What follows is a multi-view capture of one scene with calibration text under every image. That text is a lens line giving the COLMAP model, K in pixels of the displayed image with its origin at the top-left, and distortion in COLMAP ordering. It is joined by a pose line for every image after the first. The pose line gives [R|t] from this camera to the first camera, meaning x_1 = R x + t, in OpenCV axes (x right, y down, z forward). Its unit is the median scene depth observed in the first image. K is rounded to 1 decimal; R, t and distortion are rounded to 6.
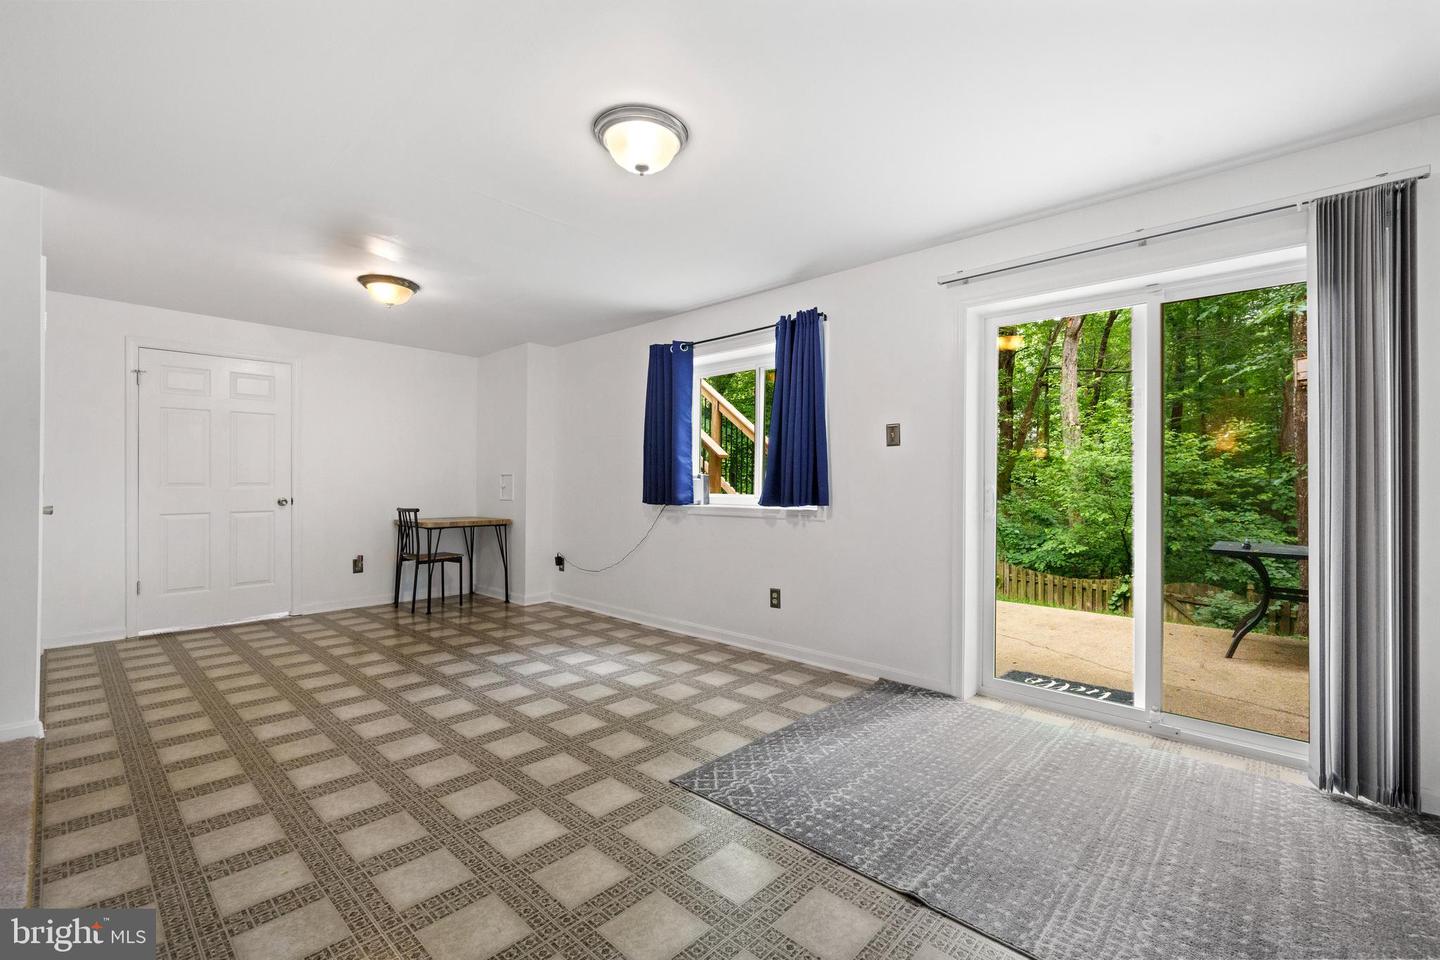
lens RADIAL K [[618.0, 0, 720.0], [0, 618.0, 480.0], [0, 0, 1]] dist [0.000729, 0.000049]
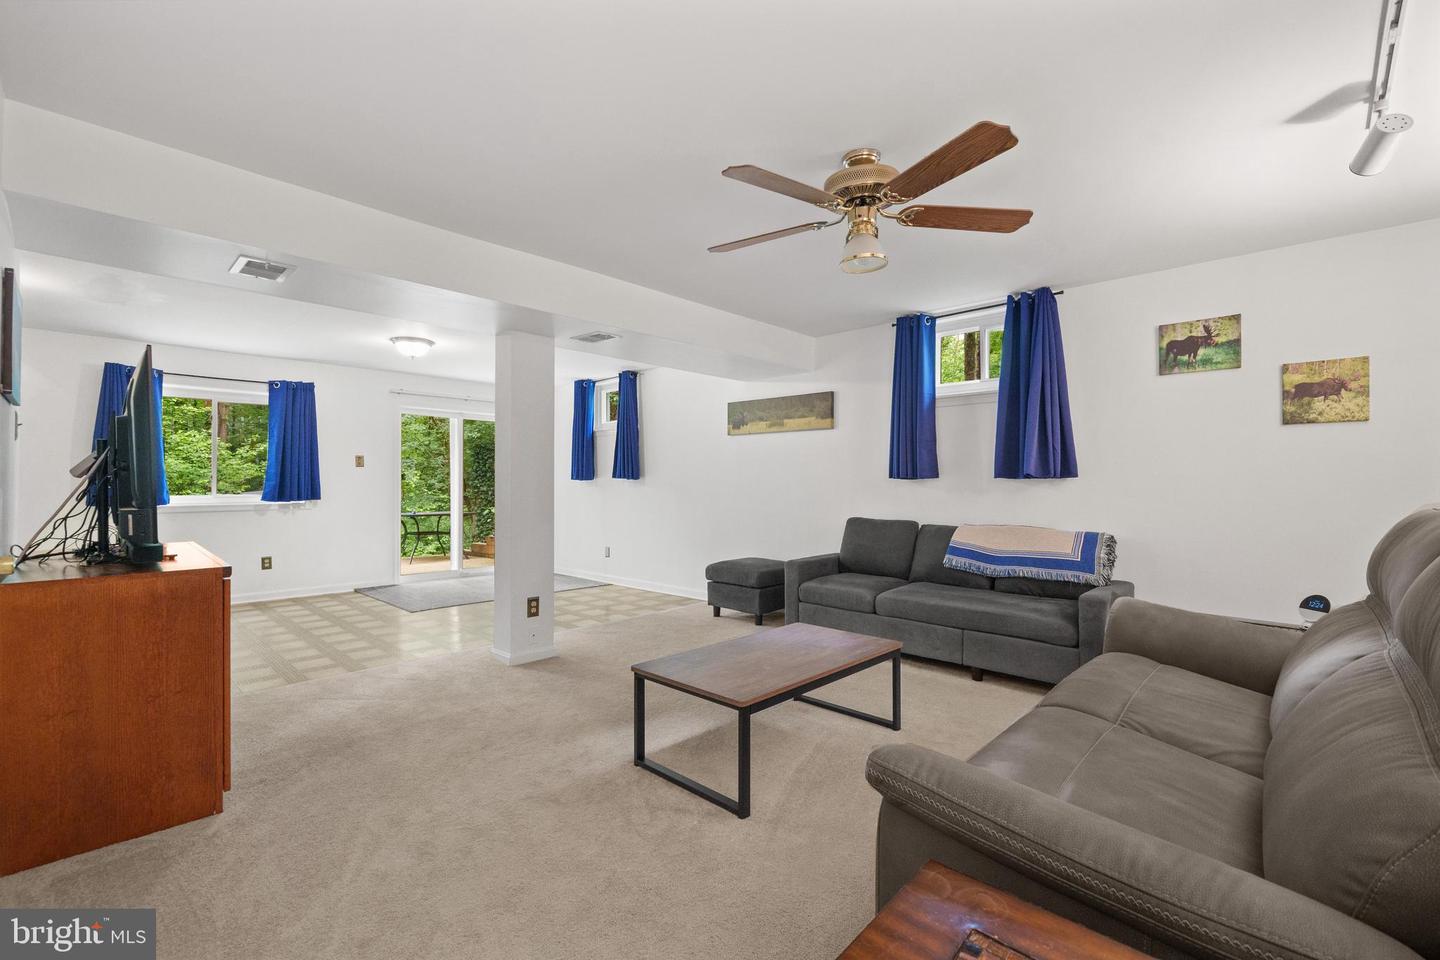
lens RADIAL K [[626.4, 0, 720.0], [0, 626.4, 480.0], [0, 0, 1]] dist [0.000107, -0.000005]
pose [[0.018524, 0.002378, 0.999826, -1.422838], [-0.008384, 0.999962, -0.002223, -0.016931], [-0.999793, -0.008341, 0.018543, -0.133798]]
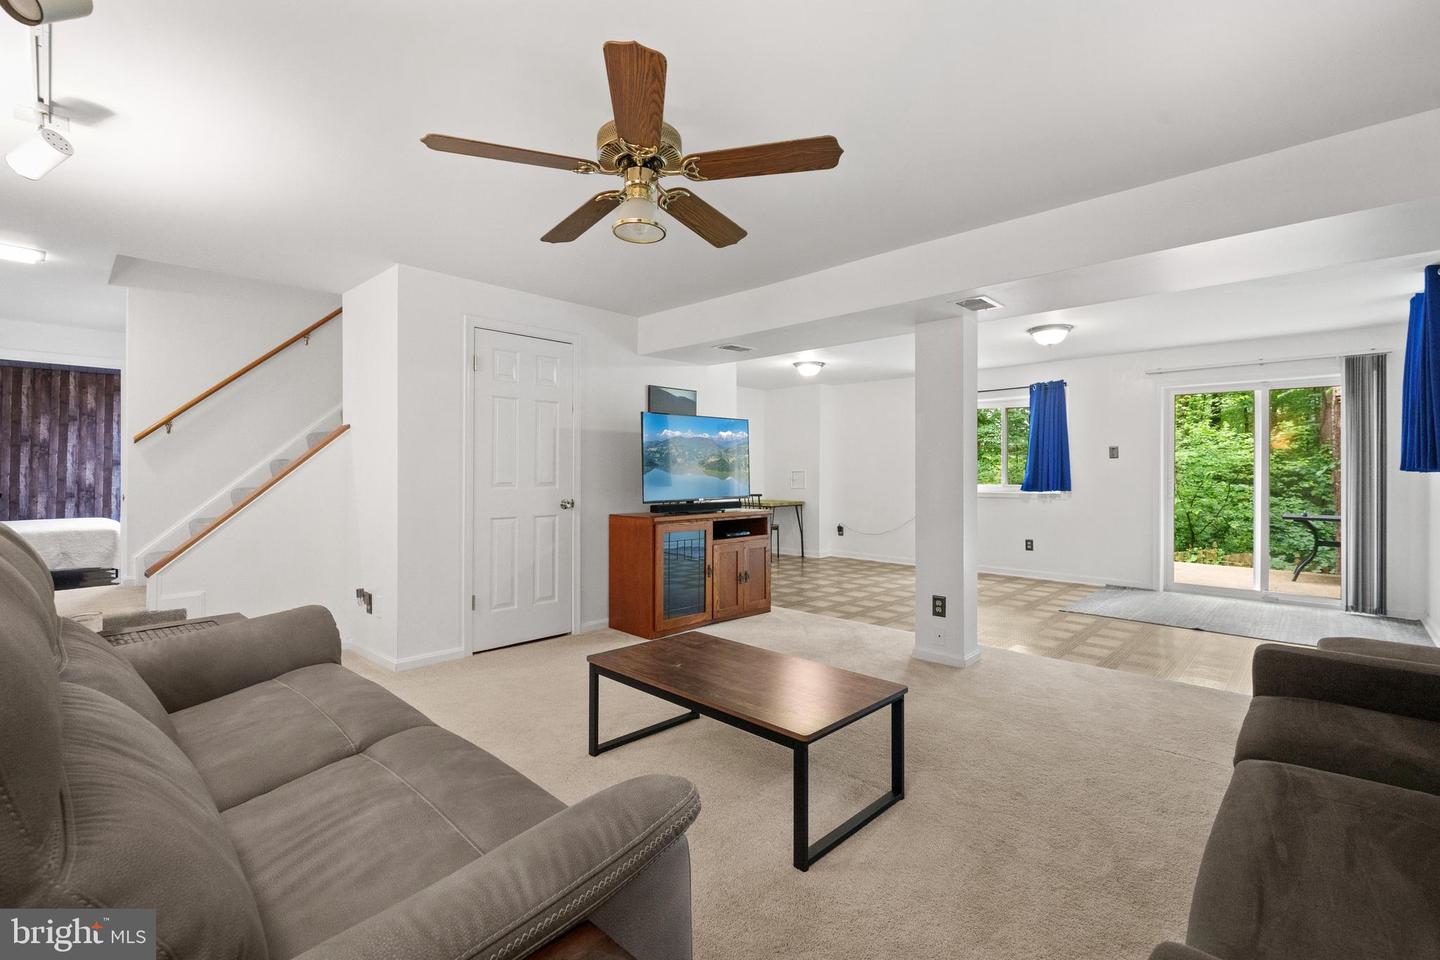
lens RADIAL K [[642.4, 0, 720.3], [0, 642.4, 473.0], [0, 0, 1]] dist [-0.000245, -0.000123]
pose [[0.999930, -0.003377, -0.011380, -0.751325], [0.003462, 0.999966, 0.007523, -0.025693], [0.011354, -0.007561, 0.999907, -0.798836]]
